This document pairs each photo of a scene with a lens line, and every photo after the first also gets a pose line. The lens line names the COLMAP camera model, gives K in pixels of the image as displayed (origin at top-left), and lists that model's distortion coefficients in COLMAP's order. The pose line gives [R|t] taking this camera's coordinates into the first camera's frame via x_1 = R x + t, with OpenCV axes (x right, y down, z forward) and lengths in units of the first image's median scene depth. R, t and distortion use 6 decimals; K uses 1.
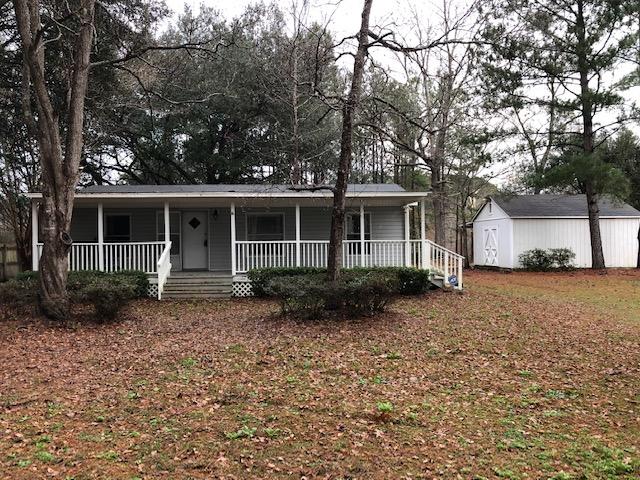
lens RADIAL K [[555.7, 0, 321.9], [0, 555.7, 241.1], [0, 0, 1]] dist [0.021024, 0.004130]
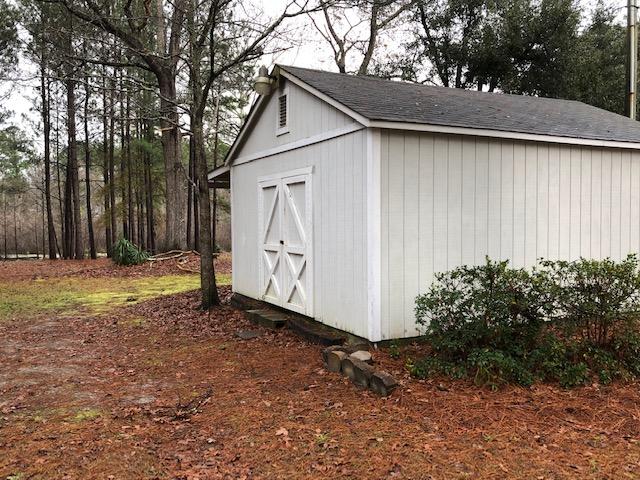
lens RADIAL K [[555.7, 0, 320.0], [0, 555.7, 240.8], [0, 0, 1]] dist [0.021024, 0.004130]
pose [[0.919261, -0.011258, 0.393488, 0.194436], [-0.003695, 0.999300, 0.037224, -0.002588], [-0.393632, -0.035672, 0.918576, 0.685283]]
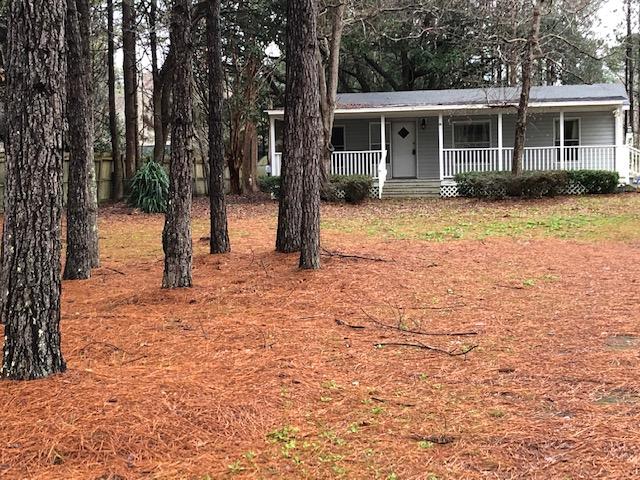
lens RADIAL K [[1193.1, 0, 320.4], [0, 1193.1, 240.9], [0, 0, 1]] dist [0.126195, 0.000000]
pose [[0.969019, 0.005436, -0.246926, 0.197437], [0.011587, 0.997656, 0.067436, 0.019051], [0.246714, -0.068208, 0.966685, -1.377810]]
